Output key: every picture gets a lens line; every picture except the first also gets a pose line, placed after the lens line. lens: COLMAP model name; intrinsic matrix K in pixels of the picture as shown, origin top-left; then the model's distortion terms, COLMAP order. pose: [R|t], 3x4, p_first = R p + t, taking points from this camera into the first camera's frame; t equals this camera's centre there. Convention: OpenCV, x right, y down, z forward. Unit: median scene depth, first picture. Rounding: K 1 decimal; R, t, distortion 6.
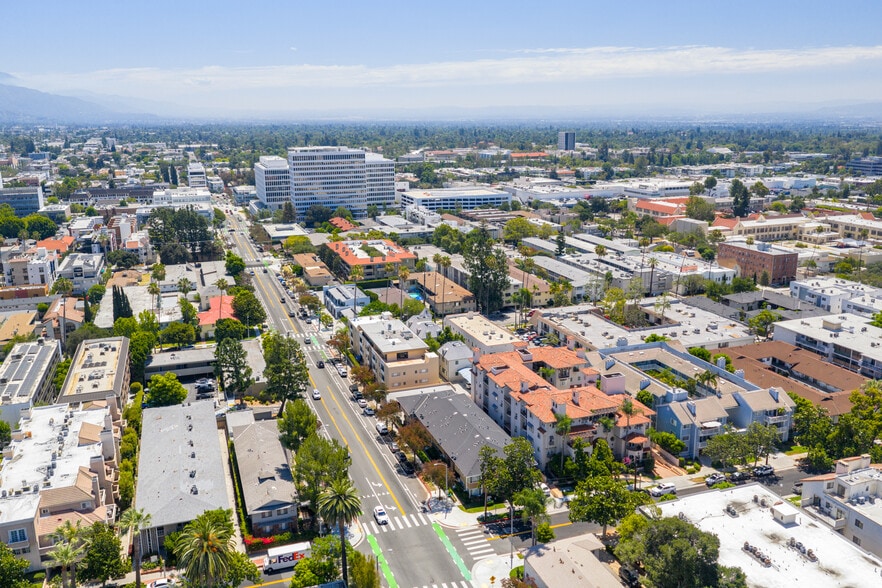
lens RADIAL K [[753.4, 0, 441.0], [0, 753.4, 294.0], [0, 0, 1]] dist [0.027663, -0.052339]
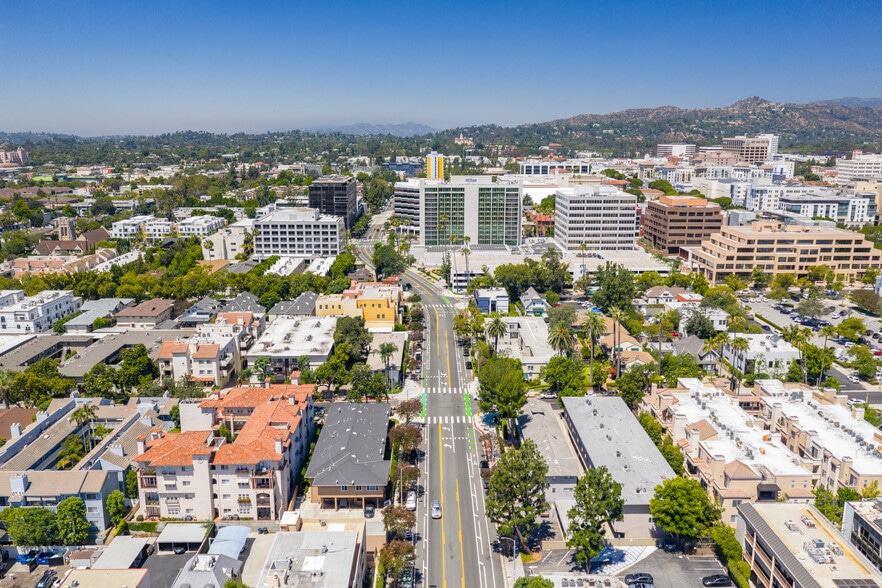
lens RADIAL K [[727.8, 0, 443.8], [0, 727.8, 292.3], [0, 0, 1]] dist [0.021510, -0.032776]
pose [[-0.949346, -0.057185, 0.308984, -0.297486], [0.085402, 0.899334, 0.428841, -0.323223], [-0.302404, 0.433507, -0.848896, 1.331489]]
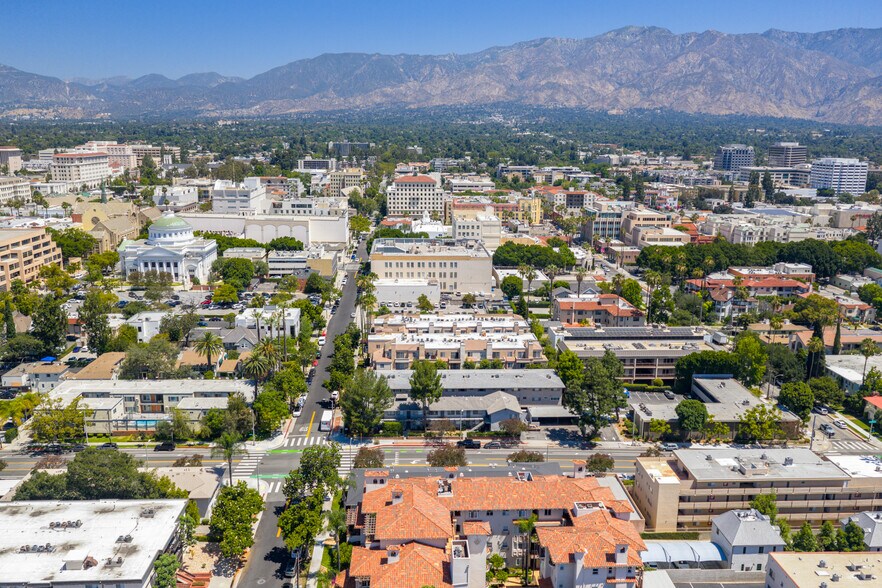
lens RADIAL K [[727.8, 0, 443.8], [0, 727.8, 292.3], [0, 0, 1]] dist [0.021510, -0.032776]
pose [[-0.277388, 0.218634, -0.935551, 0.623009], [-0.238355, 0.927660, 0.287461, -0.220907], [0.930722, 0.302732, -0.205209, 0.848306]]
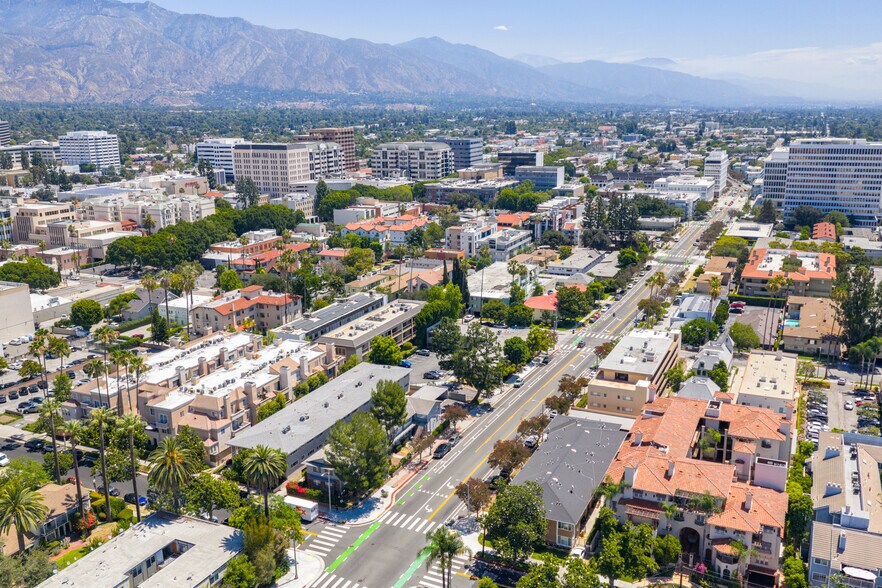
lens RADIAL K [[778.4, 0, 443.2], [0, 778.4, 293.4], [0, 0, 1]] dist [0.021209, -0.027082]
pose [[0.714270, 0.169245, -0.679098, 0.397408], [-0.160687, 0.984057, 0.076238, -0.050460], [0.681174, 0.054668, 0.730078, 0.170153]]
